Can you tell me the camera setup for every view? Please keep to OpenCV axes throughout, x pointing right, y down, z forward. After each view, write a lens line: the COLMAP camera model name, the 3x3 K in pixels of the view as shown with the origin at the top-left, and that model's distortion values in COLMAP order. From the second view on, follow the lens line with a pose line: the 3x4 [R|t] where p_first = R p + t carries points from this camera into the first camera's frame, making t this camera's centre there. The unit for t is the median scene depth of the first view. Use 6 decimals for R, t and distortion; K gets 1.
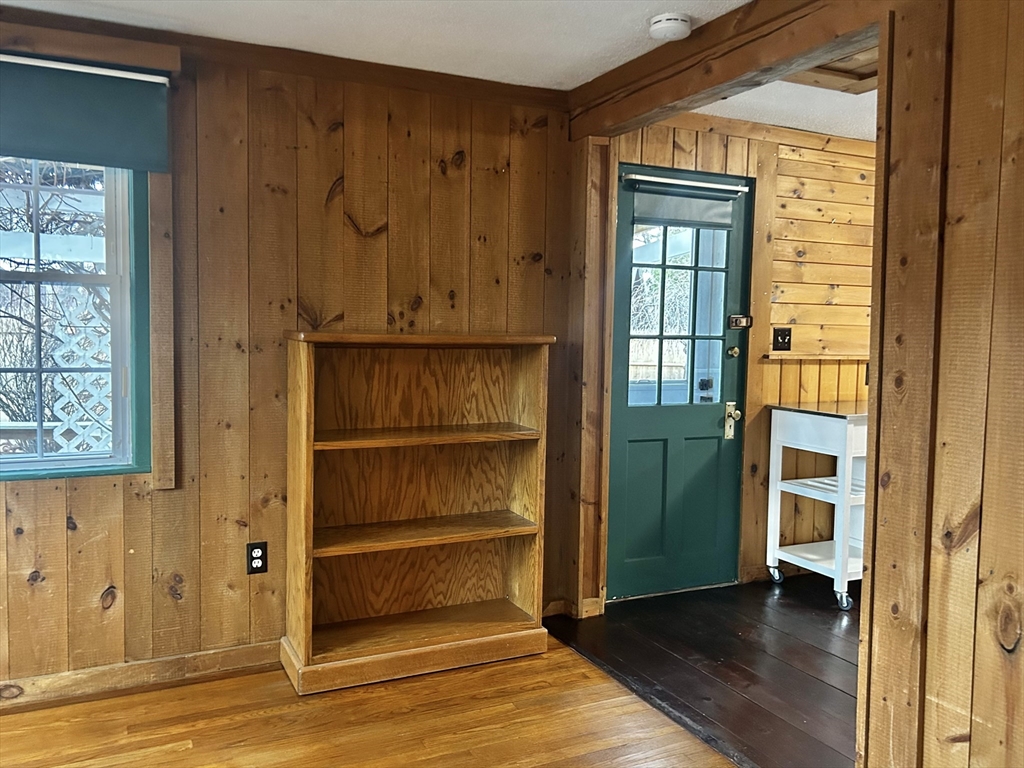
lens RADIAL K [[853.3, 0, 509.3], [0, 853.3, 379.9], [0, 0, 1]] dist [0.062872, -0.084982]
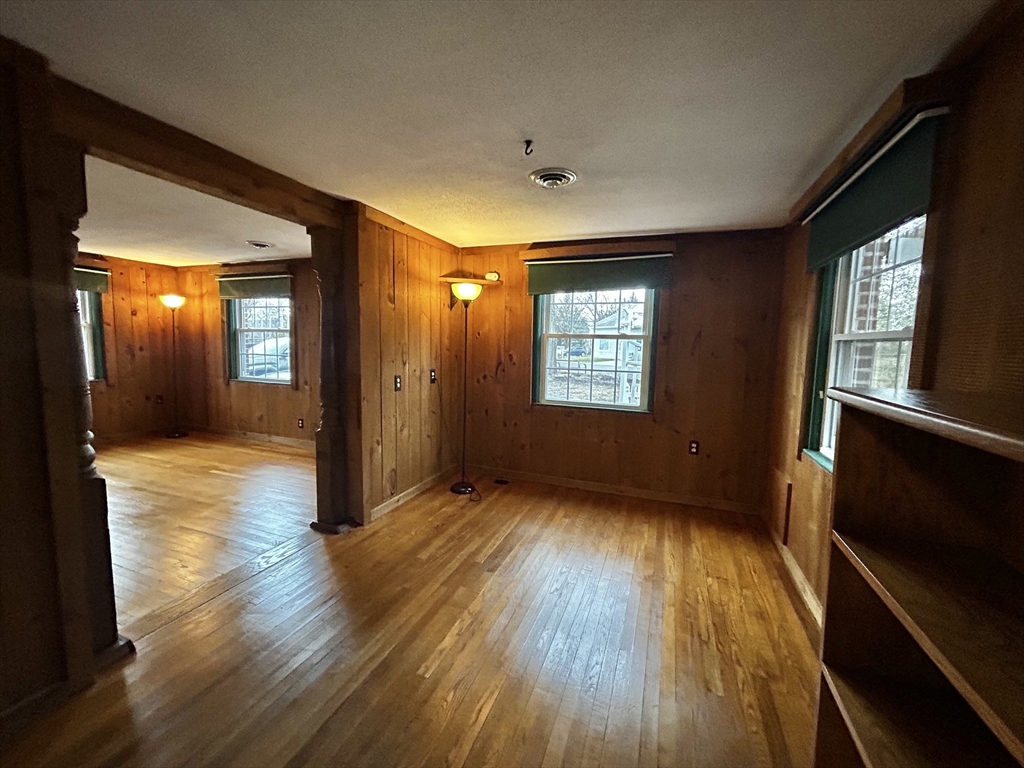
lens RADIAL K [[416.6, 0, 518.3], [0, 416.6, 383.4], [0, 0, 1]] dist [-0.004050, 0.003104]
pose [[-0.723622, 0.030435, -0.689525, 0.210597], [-0.081715, 0.988223, 0.129375, -0.075778], [0.685342, 0.149963, -0.712613, 0.949352]]
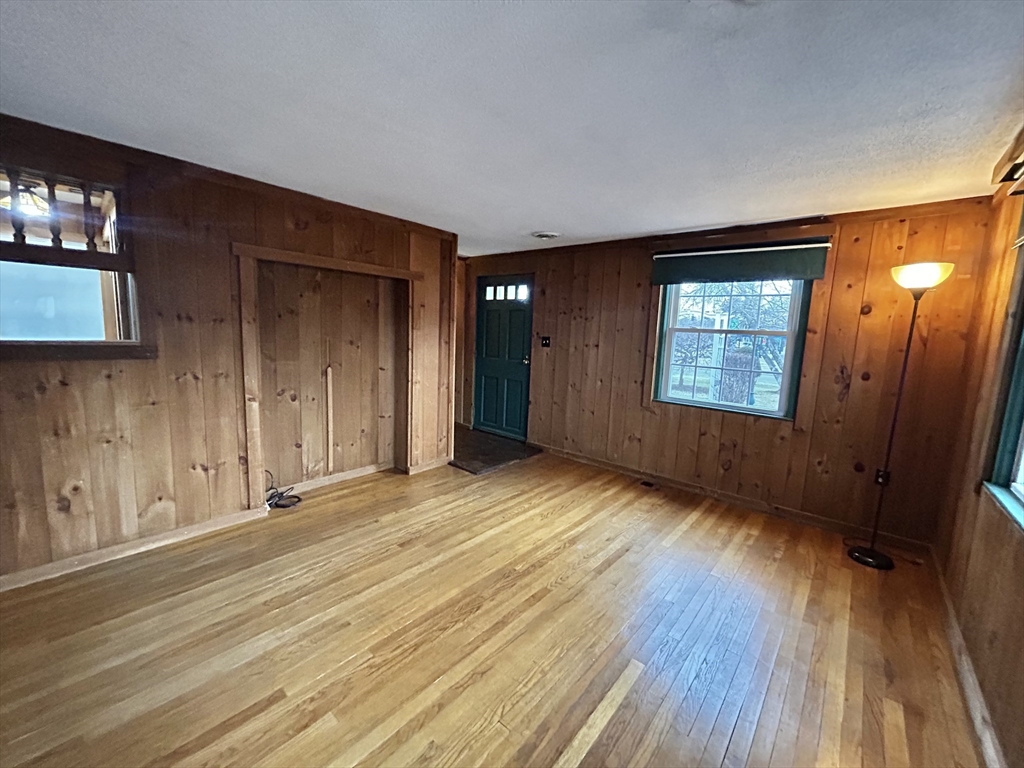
lens RADIAL K [[416.6, 0, 512.8], [0, 416.6, 381.4], [0, 0, 1]] dist [-0.004050, 0.003104]
pose [[-0.398268, -0.147591, 0.905317, -0.343616], [0.011588, 0.986082, 0.165855, -0.020383], [-0.917196, 0.076545, -0.391015, -0.222988]]
